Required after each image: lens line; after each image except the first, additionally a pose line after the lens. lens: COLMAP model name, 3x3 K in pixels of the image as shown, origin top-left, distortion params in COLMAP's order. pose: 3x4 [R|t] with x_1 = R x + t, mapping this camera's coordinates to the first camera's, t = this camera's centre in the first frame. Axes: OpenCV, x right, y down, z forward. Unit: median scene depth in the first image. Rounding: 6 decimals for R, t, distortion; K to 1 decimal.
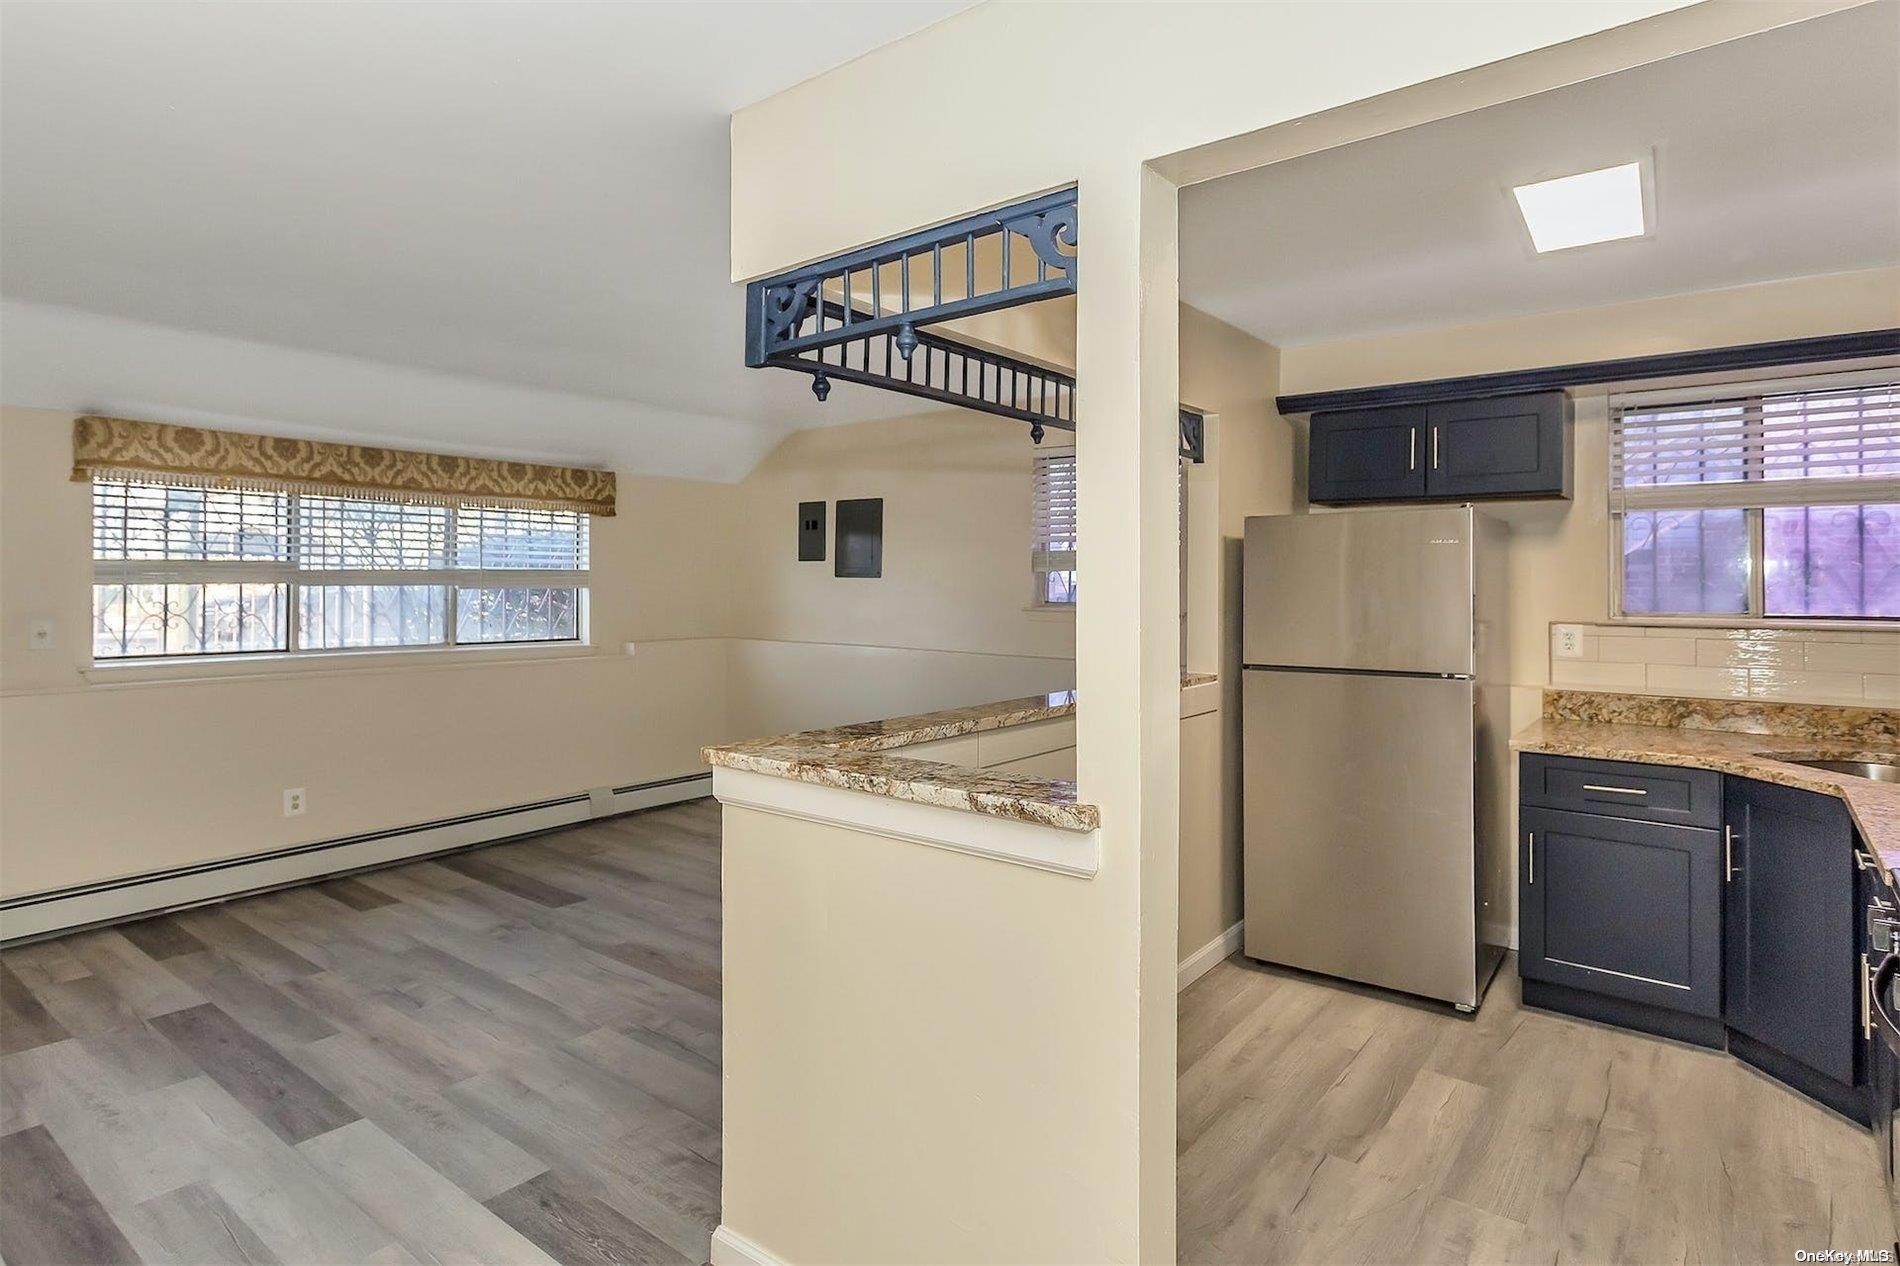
lens RADIAL K [[997.5, 0, 988.6], [0, 997.5, 572.3], [0, 0, 1]] dist [0.001458, -0.000450]
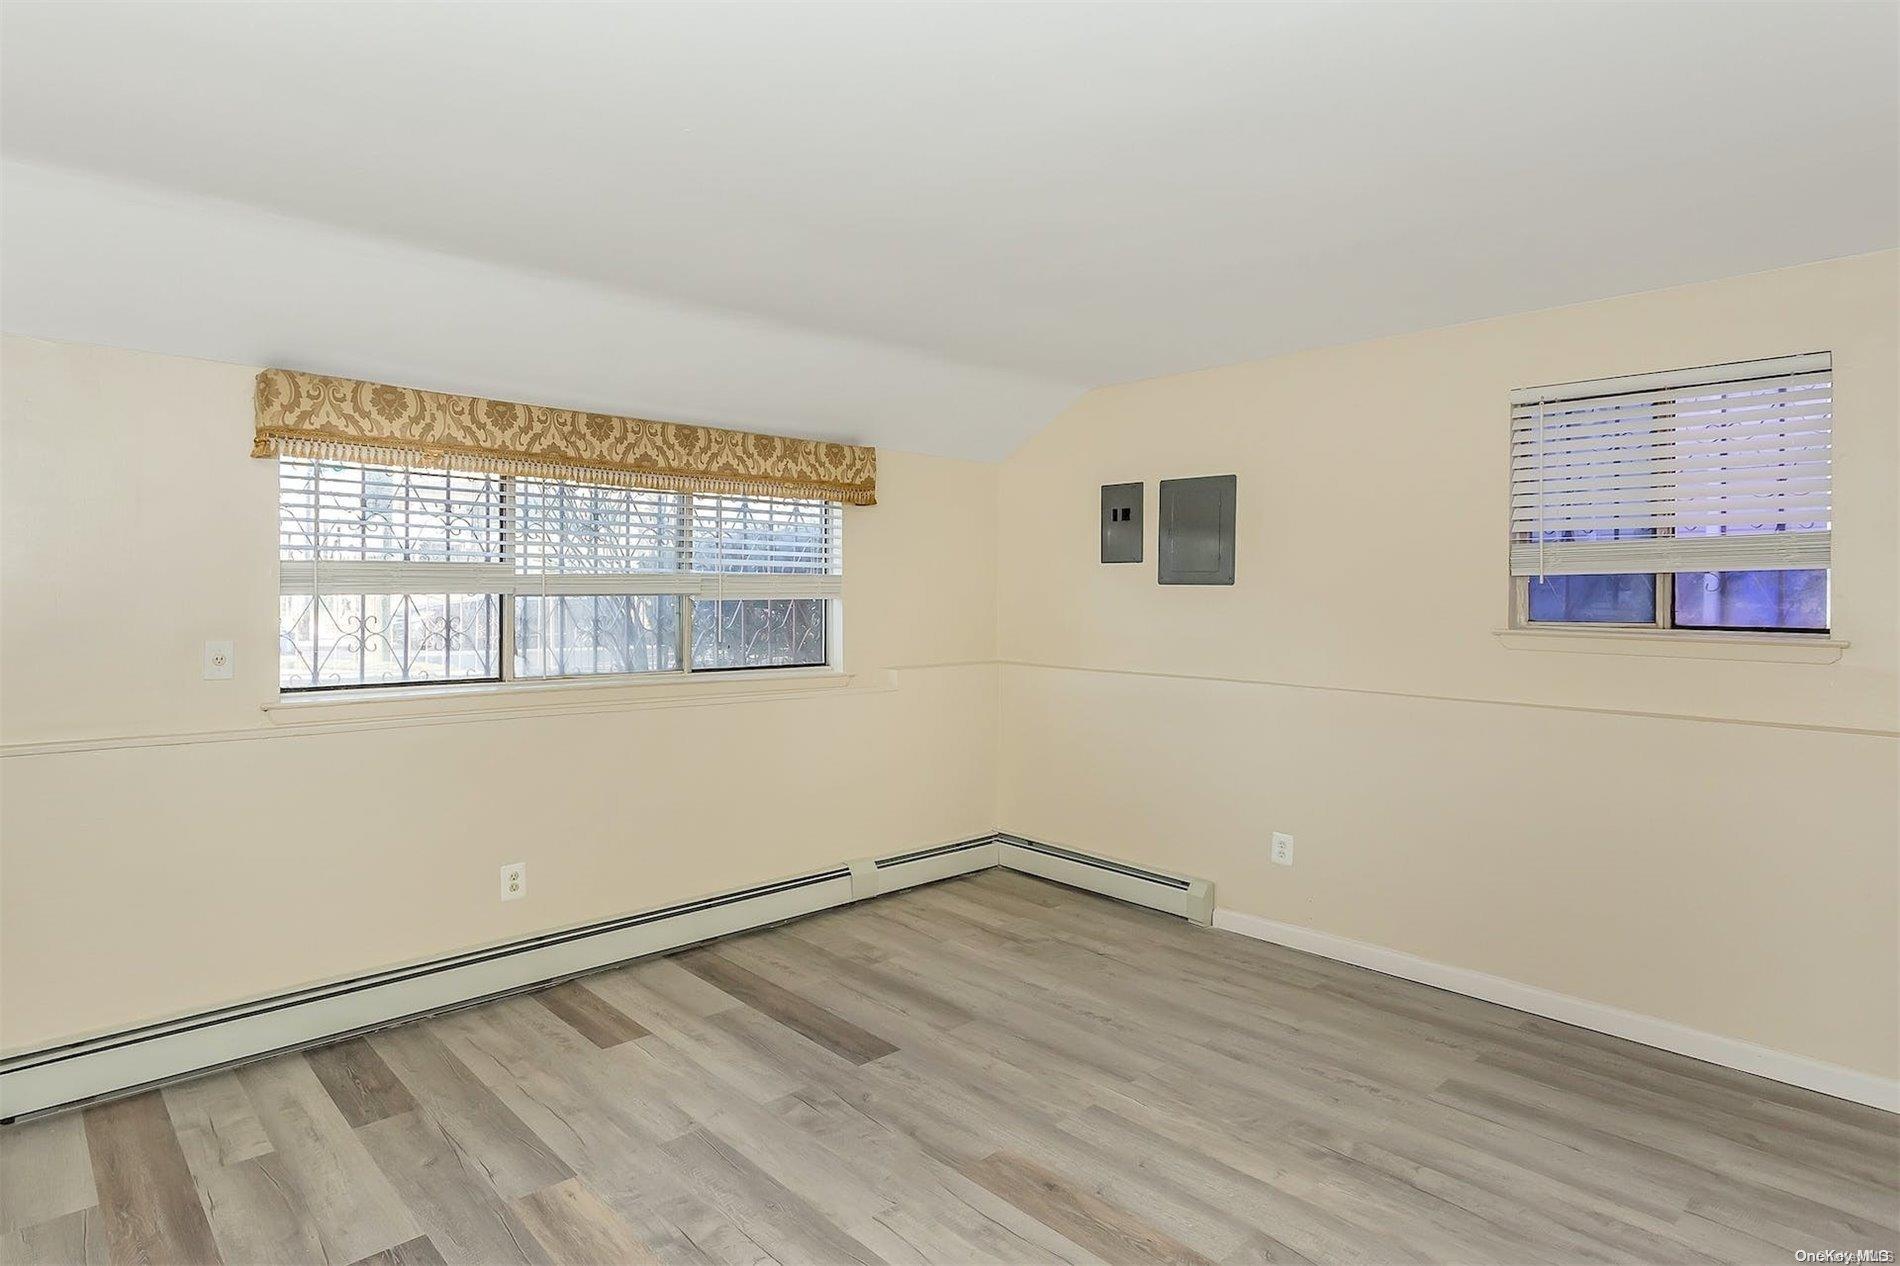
lens RADIAL K [[1037.2, 0, 925.7], [0, 1037.2, 582.7], [0, 0, 1]] dist [0.002461, 0.000719]
pose [[0.981856, -0.000918, -0.189627, -0.225476], [0.001386, 0.999996, 0.002337, 0.002332], [0.189624, -0.002557, 0.981853, 0.271621]]
